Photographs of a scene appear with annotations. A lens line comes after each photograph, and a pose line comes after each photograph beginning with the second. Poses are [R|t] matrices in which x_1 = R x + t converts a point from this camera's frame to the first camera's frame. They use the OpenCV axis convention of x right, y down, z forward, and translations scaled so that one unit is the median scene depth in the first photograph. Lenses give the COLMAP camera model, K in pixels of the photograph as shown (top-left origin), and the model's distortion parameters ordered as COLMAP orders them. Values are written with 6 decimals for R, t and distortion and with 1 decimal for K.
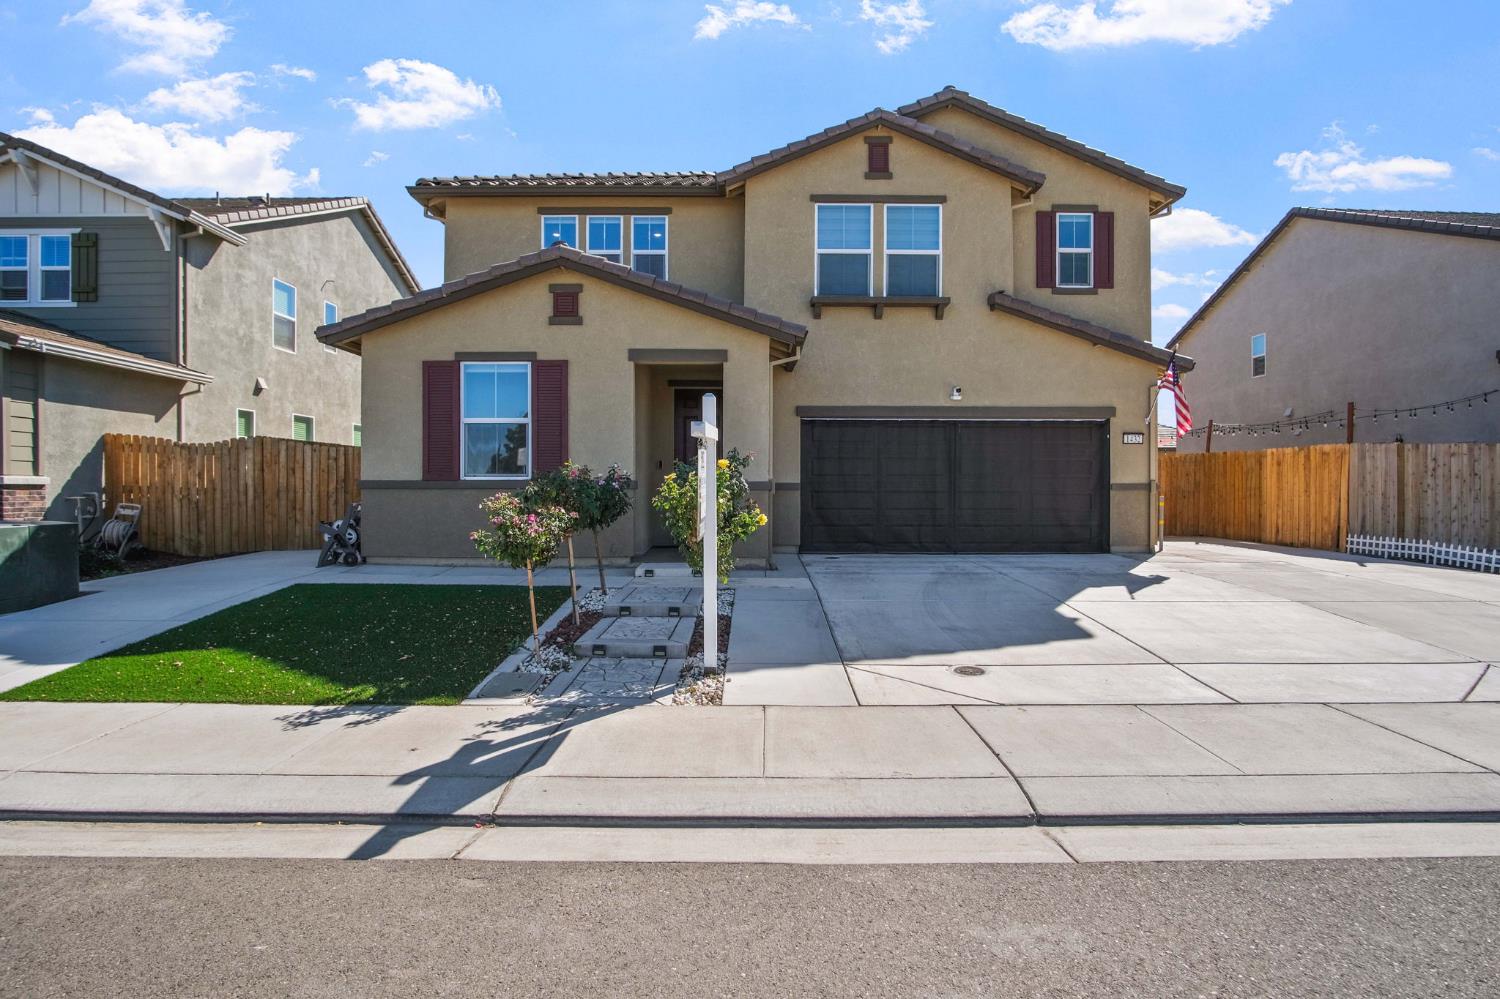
lens RADIAL K [[804.9, 0, 750.0], [0, 804.9, 499.5], [0, 0, 1]] dist [-0.027048, -0.000500]
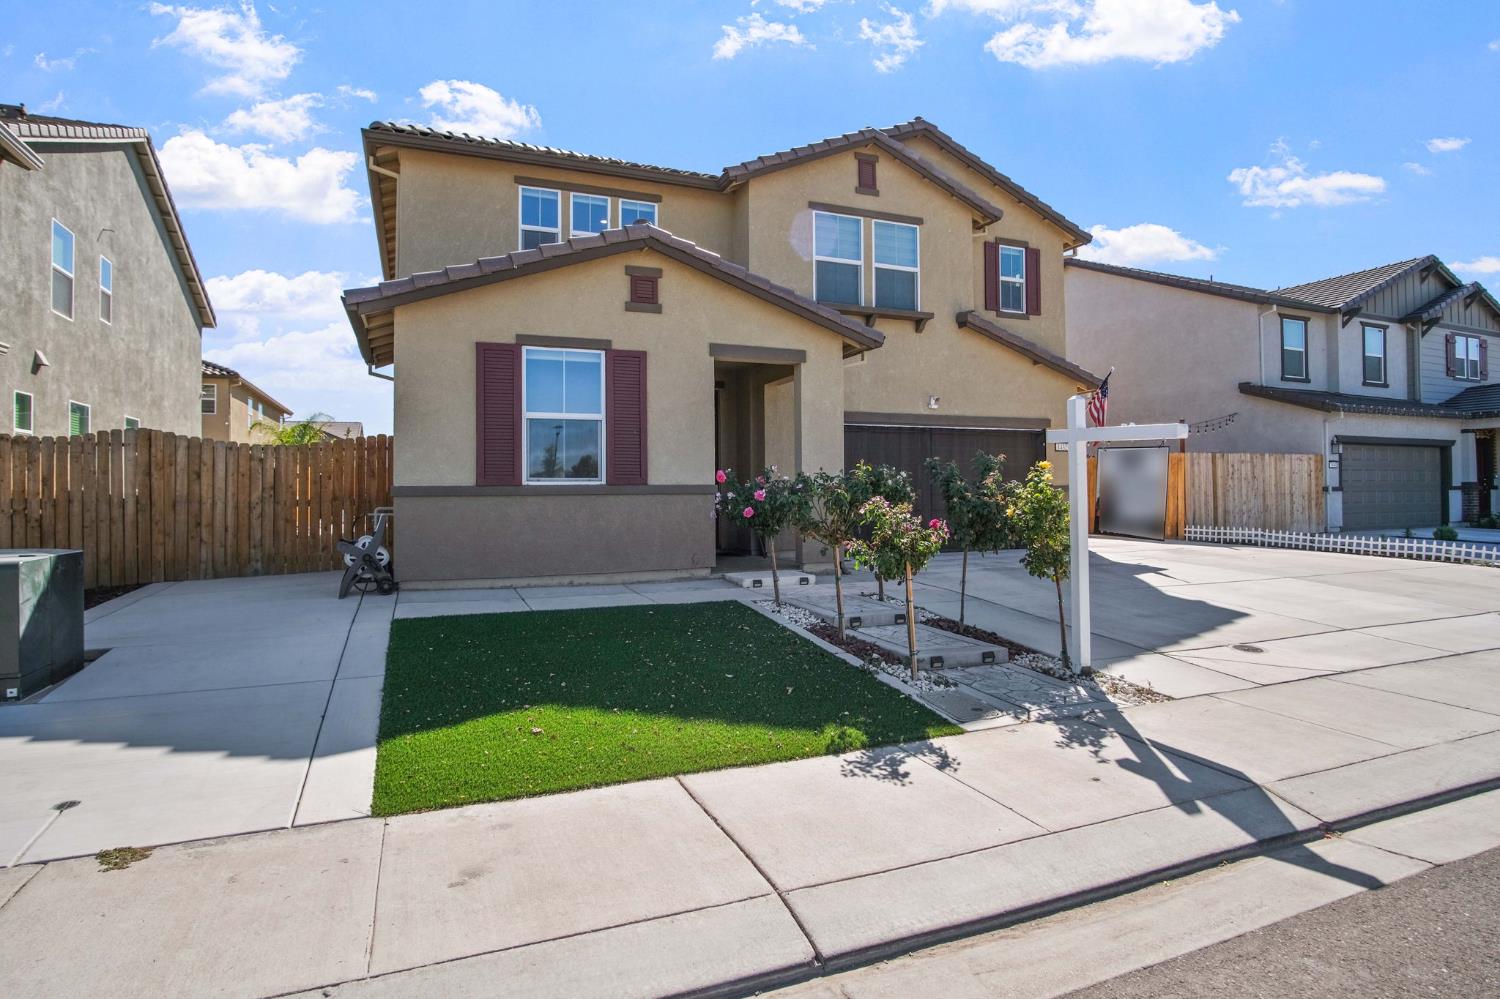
lens RADIAL K [[801.3, 0, 755.1], [0, 801.3, 488.3], [0, 0, 1]] dist [-0.024558, 0.001849]
pose [[0.925985, -0.007034, 0.377494, -0.368019], [0.015412, 0.999697, -0.019177, -0.000804], [-0.377245, 0.023575, 0.925813, 0.103028]]
